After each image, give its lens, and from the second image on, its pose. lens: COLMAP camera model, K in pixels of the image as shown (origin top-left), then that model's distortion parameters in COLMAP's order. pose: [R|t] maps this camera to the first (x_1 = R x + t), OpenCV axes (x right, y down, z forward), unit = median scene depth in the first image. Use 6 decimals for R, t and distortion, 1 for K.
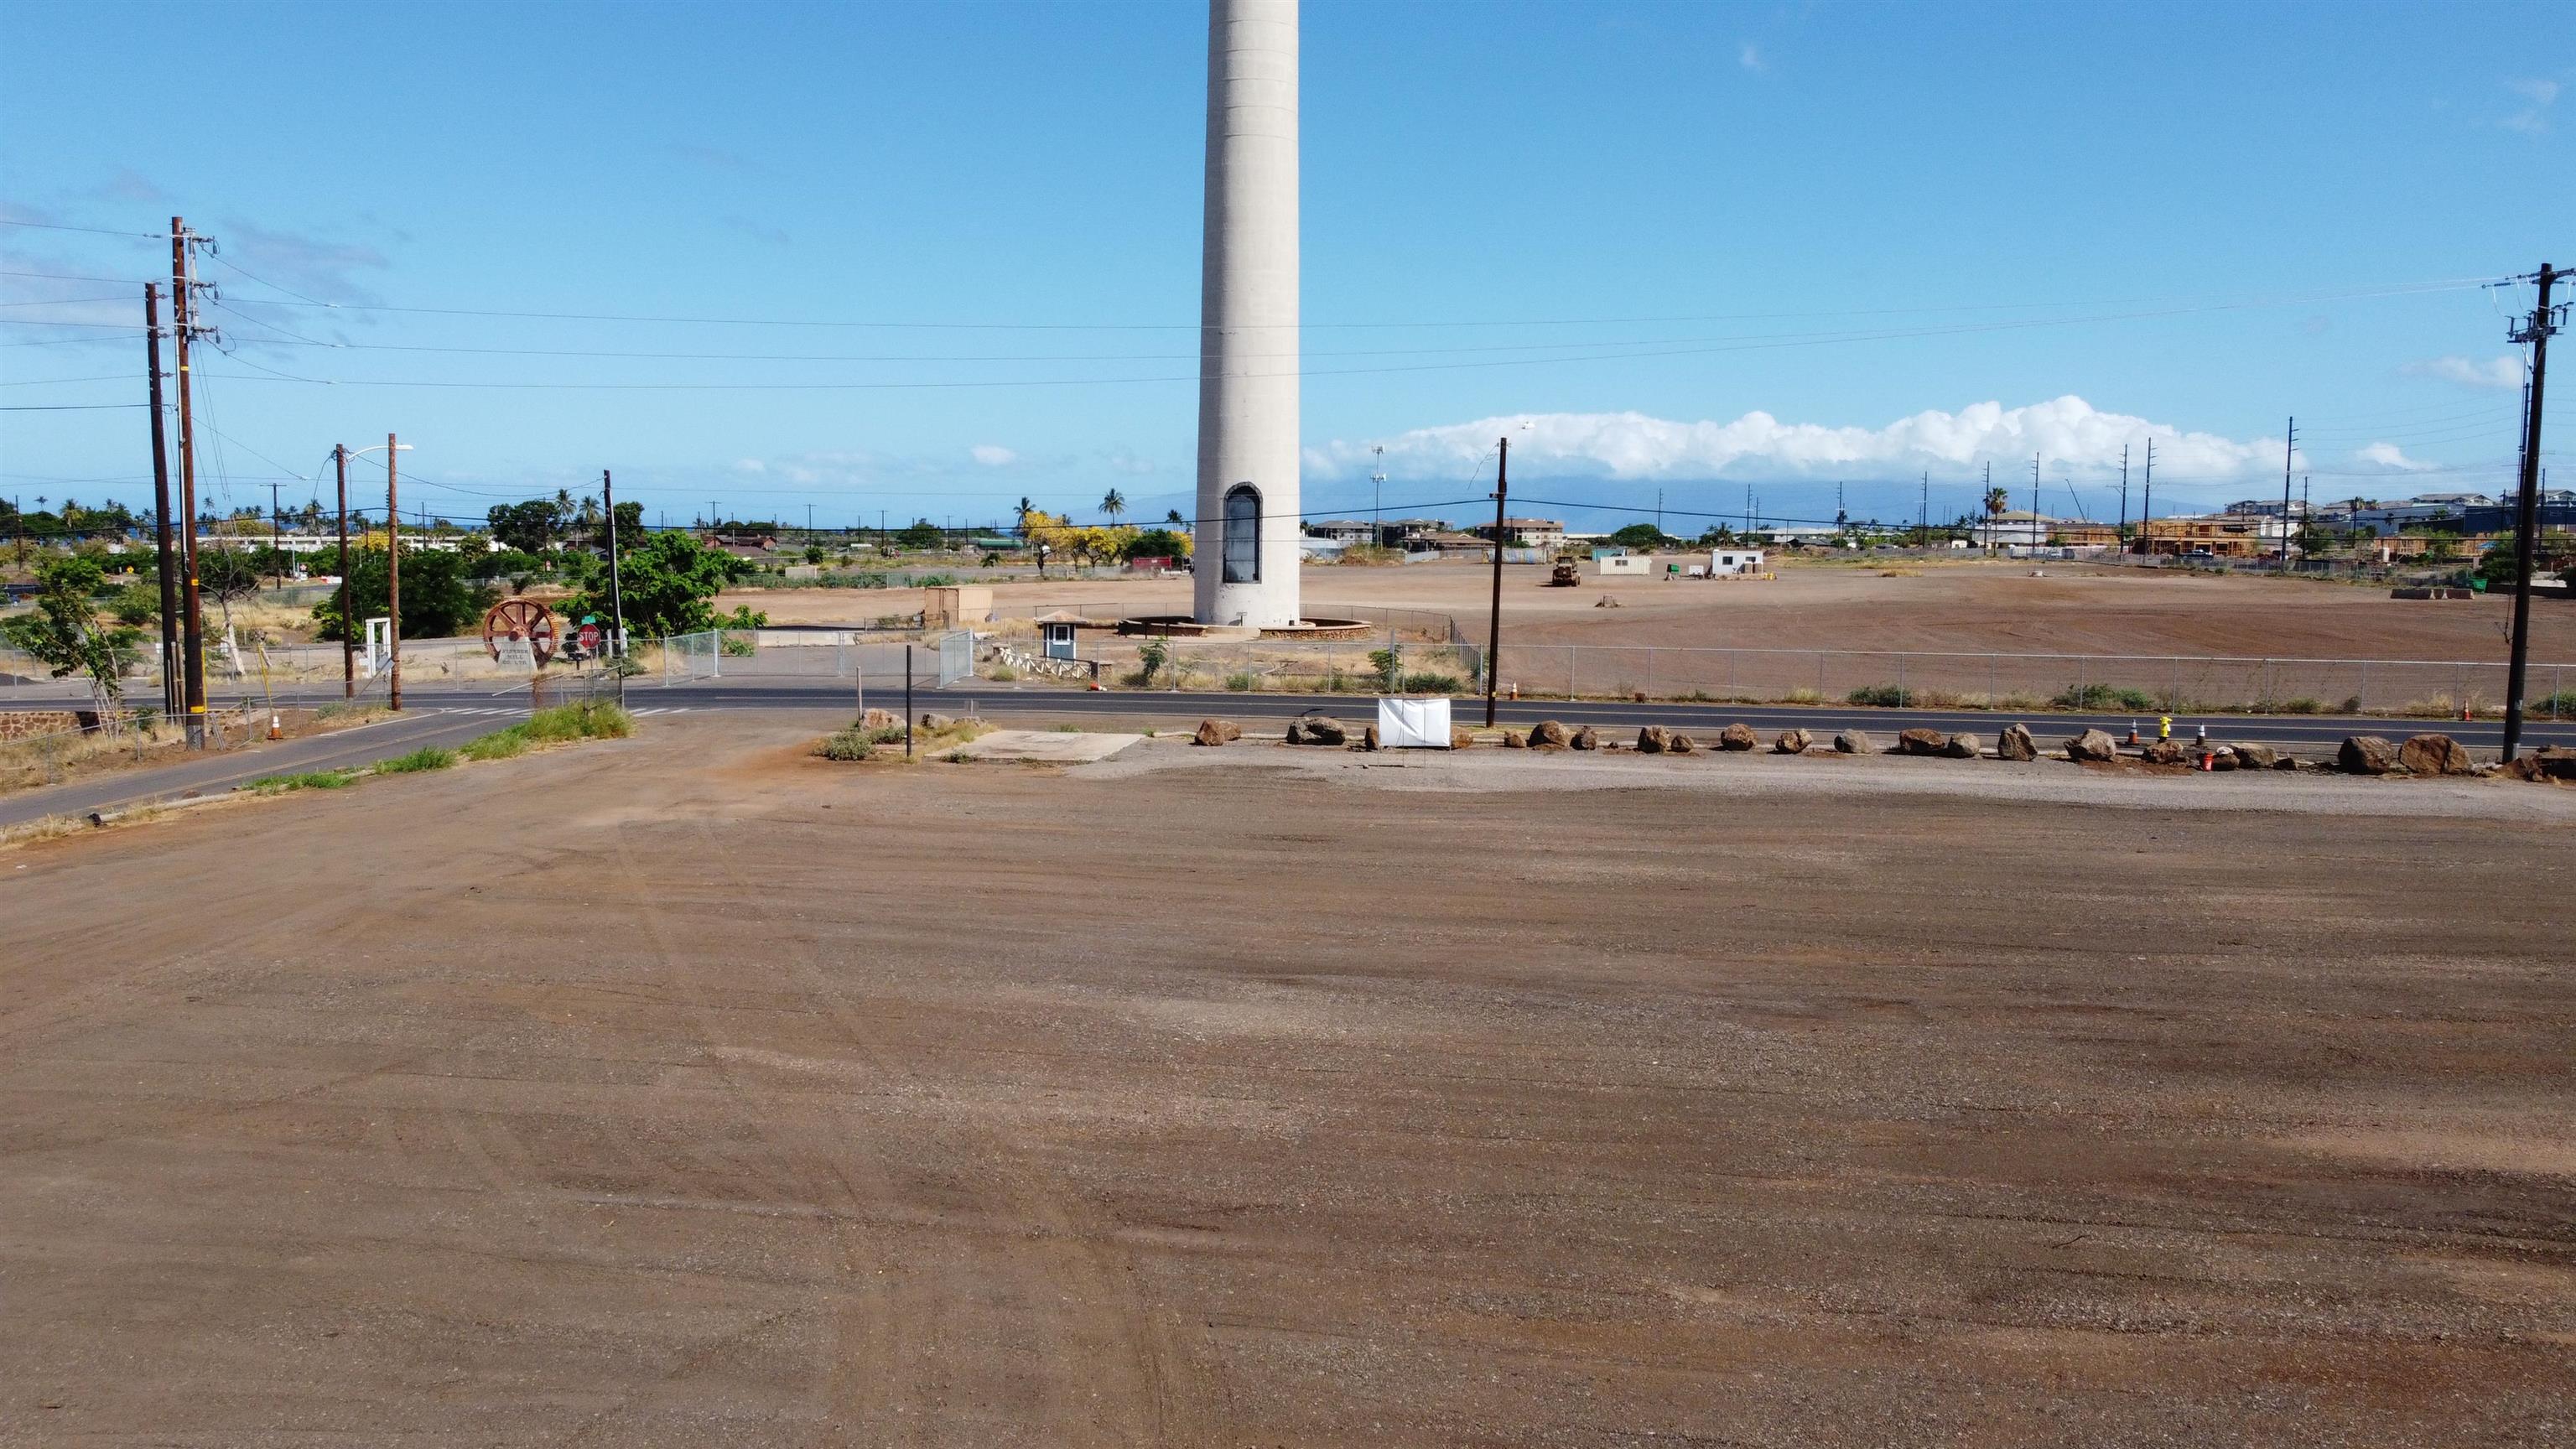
lens RADIAL K [[1951.5, 0, 1276.2], [0, 1951.5, 704.1], [0, 0, 1]] dist [0.013485, -0.019416]
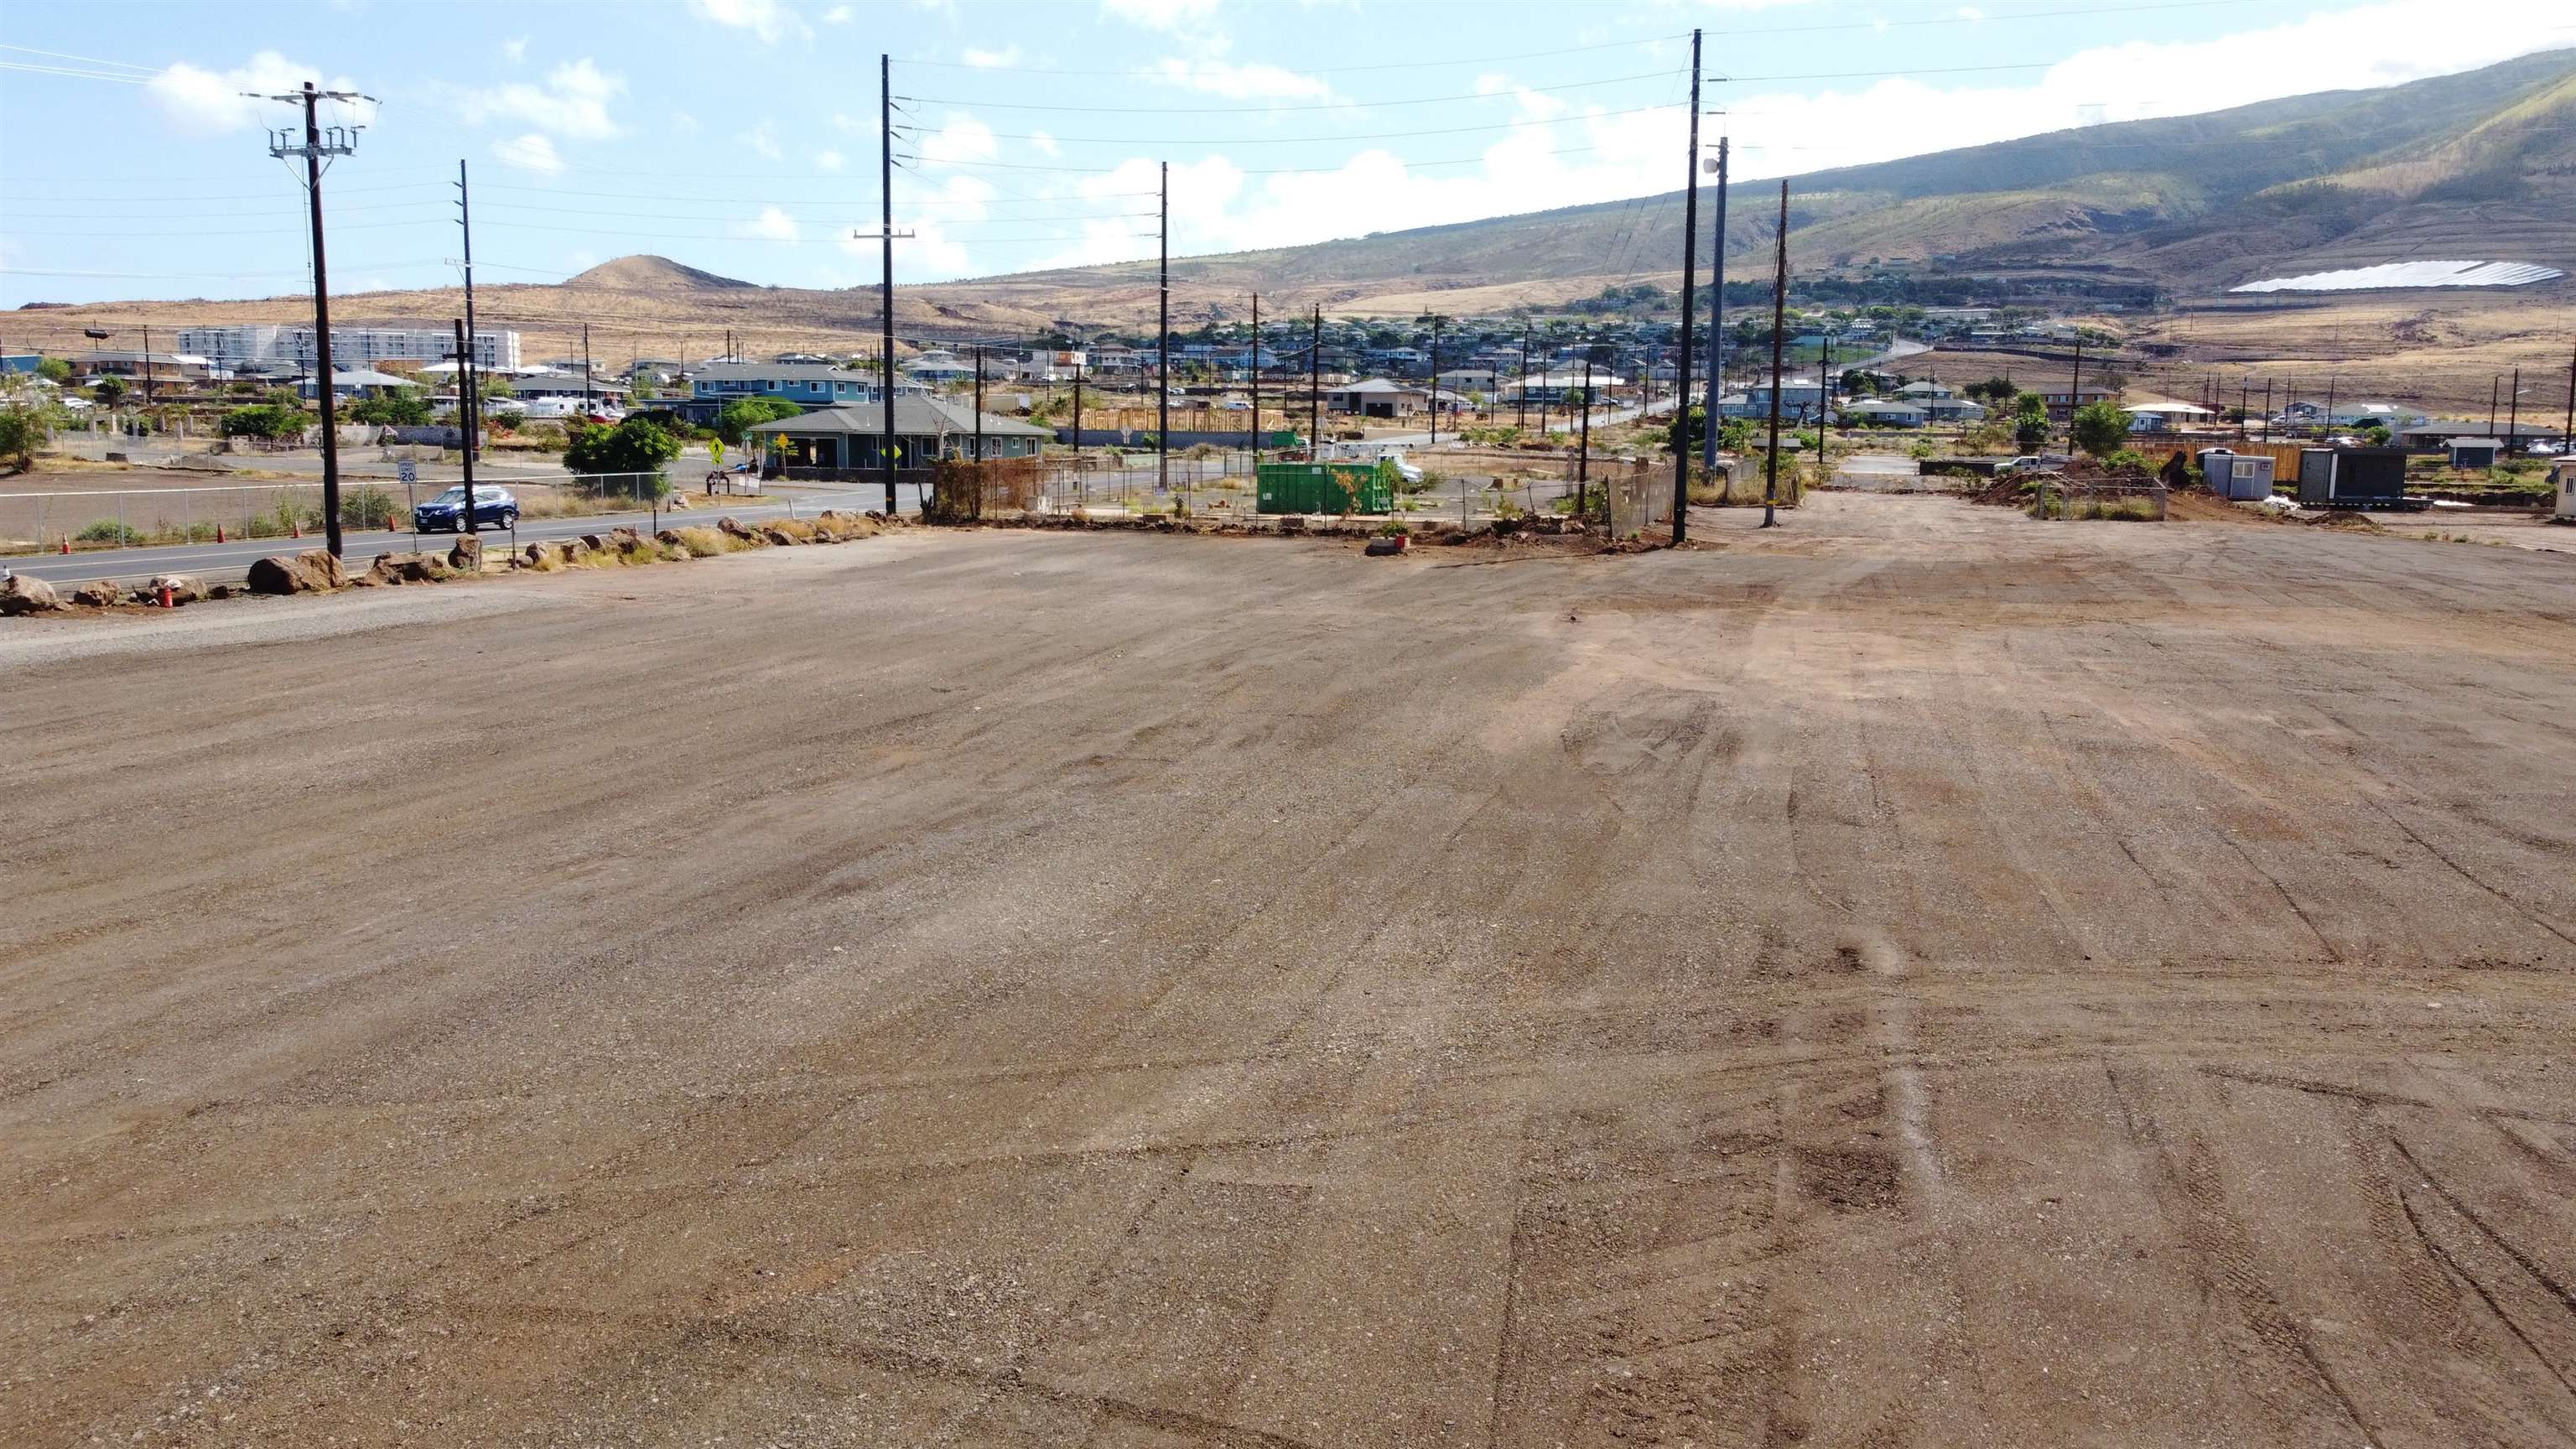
lens RADIAL K [[1951.5, 0, 1286.5], [0, 1951.5, 721.6], [0, 0, 1]] dist [0.013485, -0.019416]
pose [[0.112305, -0.152200, 0.981948, -0.161558], [0.076173, 0.986611, 0.144211, -0.001960], [-0.990750, 0.058602, 0.122395, 0.181529]]
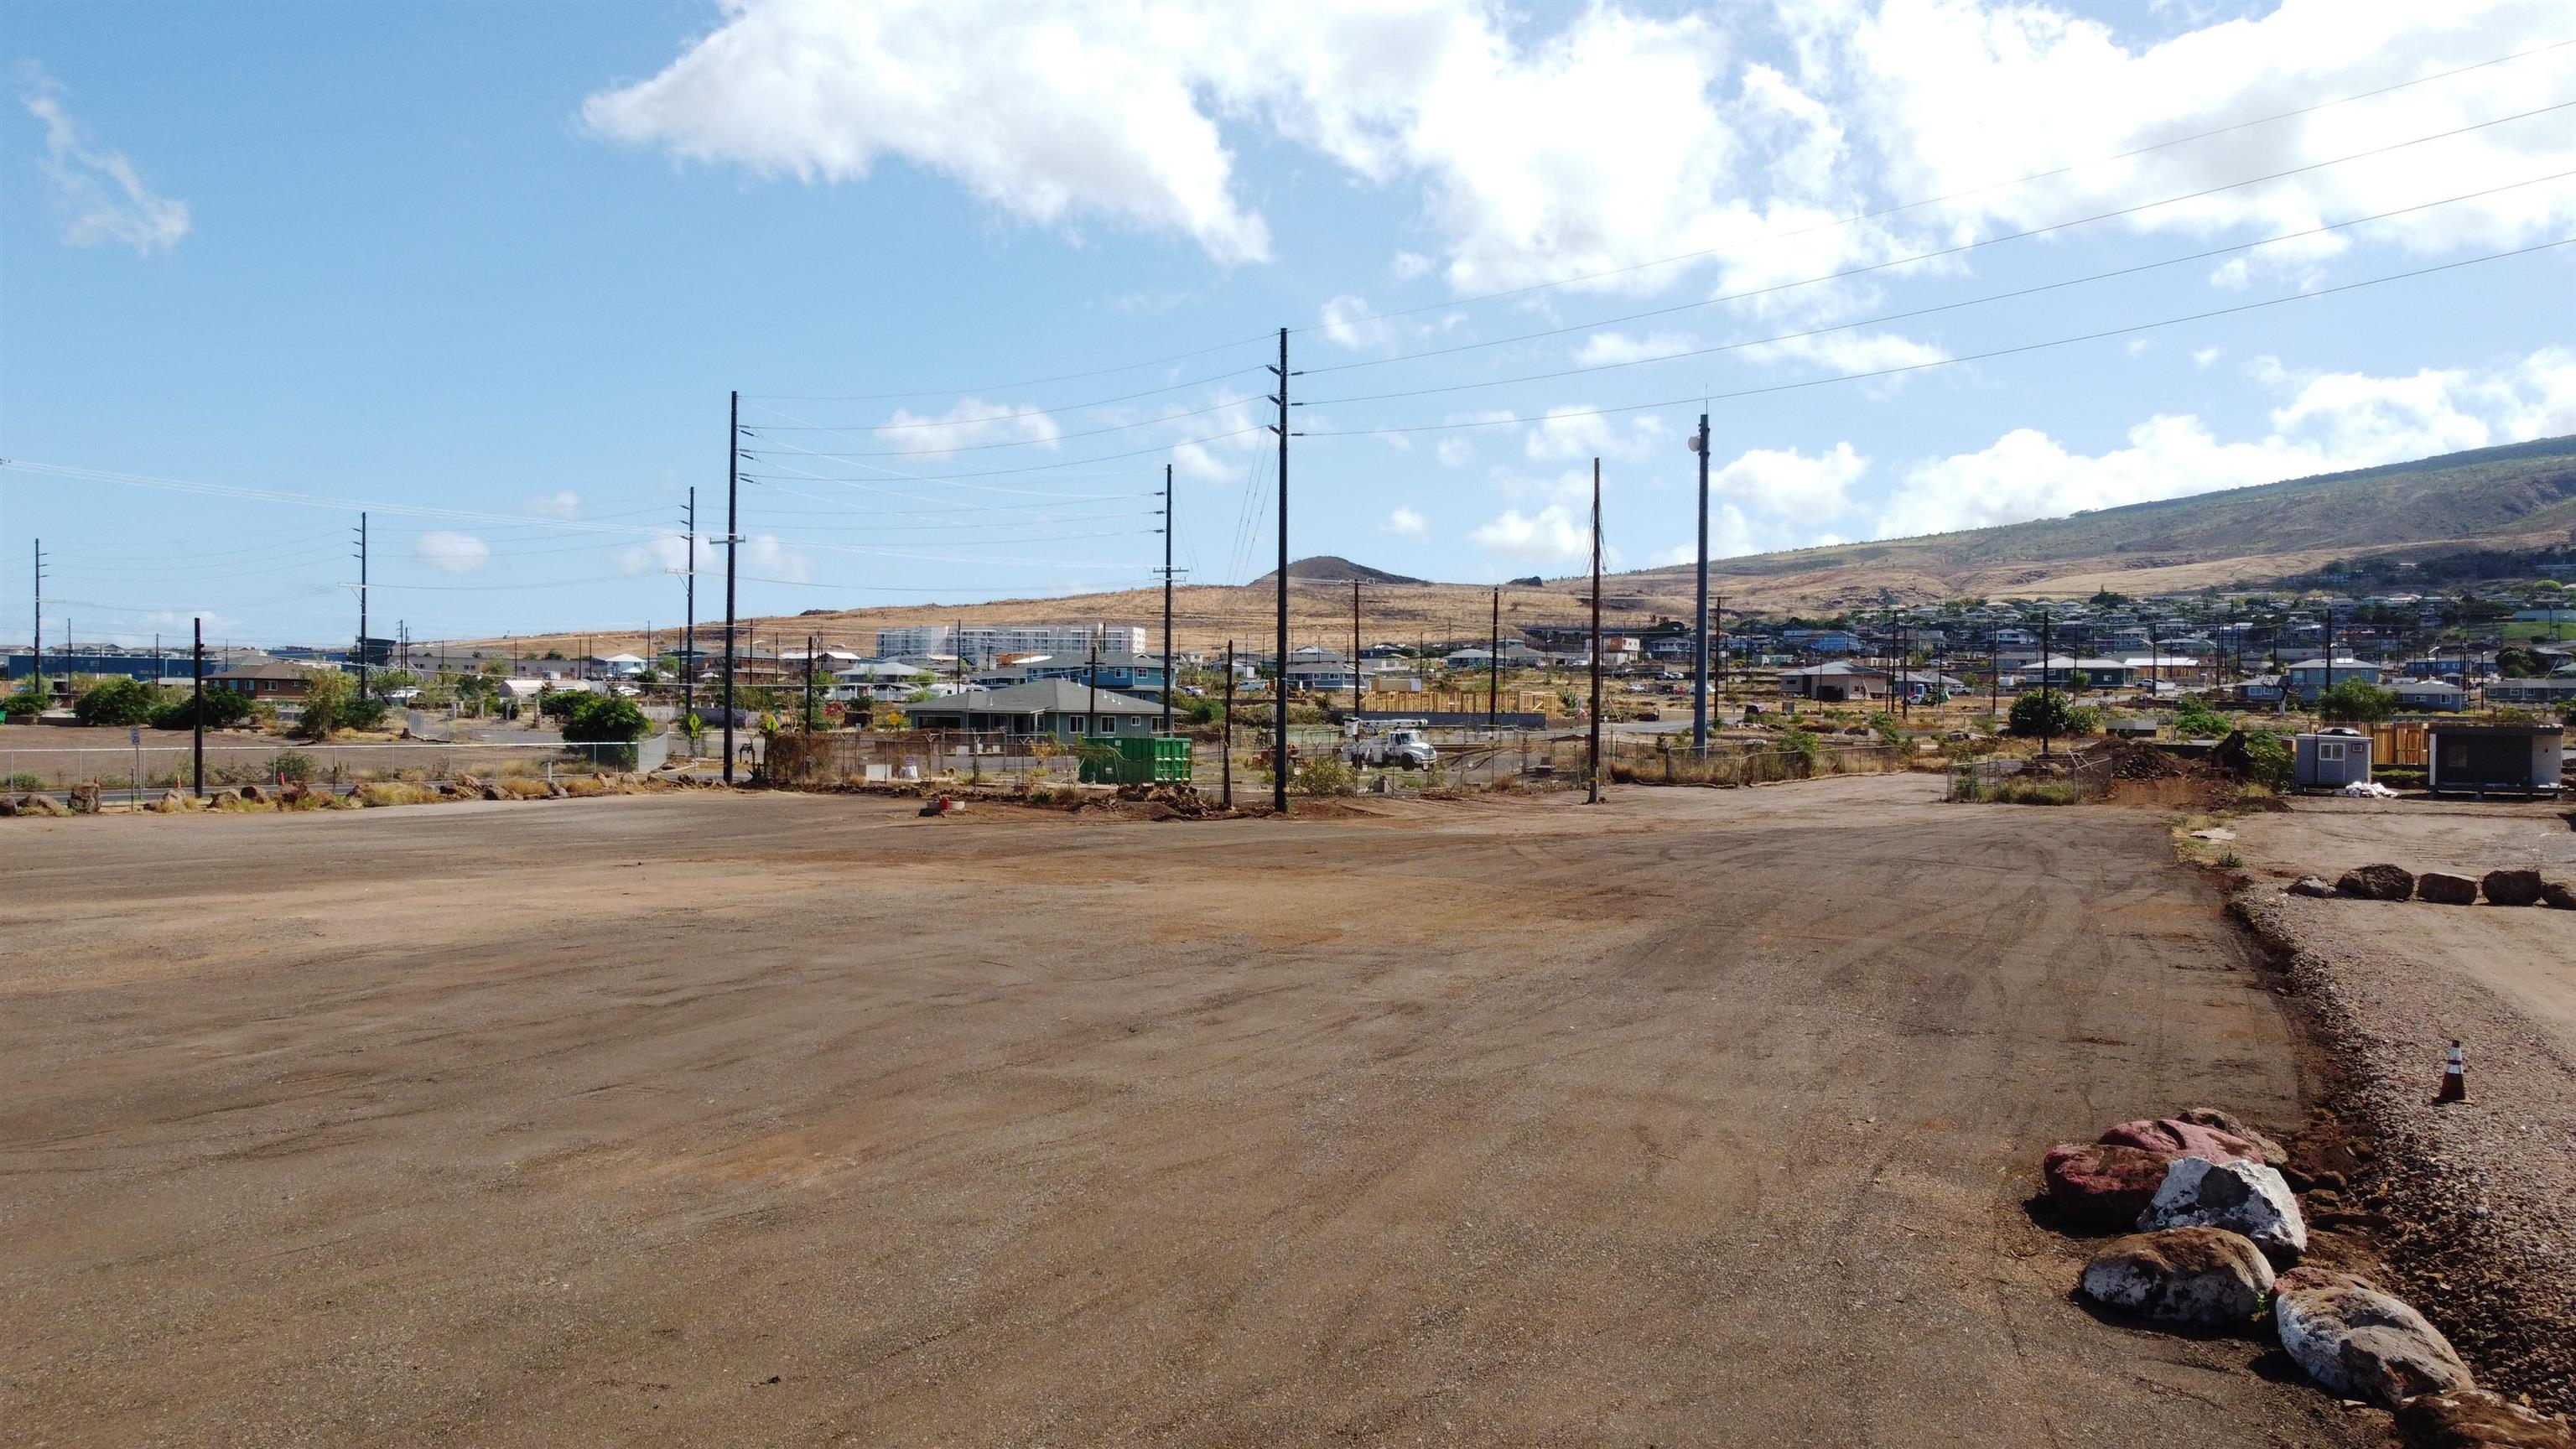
lens RADIAL K [[1951.5, 0, 1294.6], [0, 1951.5, 739.2], [0, 0, 1]] dist [0.013485, -0.019416]
pose [[0.436016, -0.015913, 0.899798, -0.083348], [0.070815, 0.997350, -0.016677, 0.033048], [-0.897149, 0.070990, 0.435987, -0.202794]]
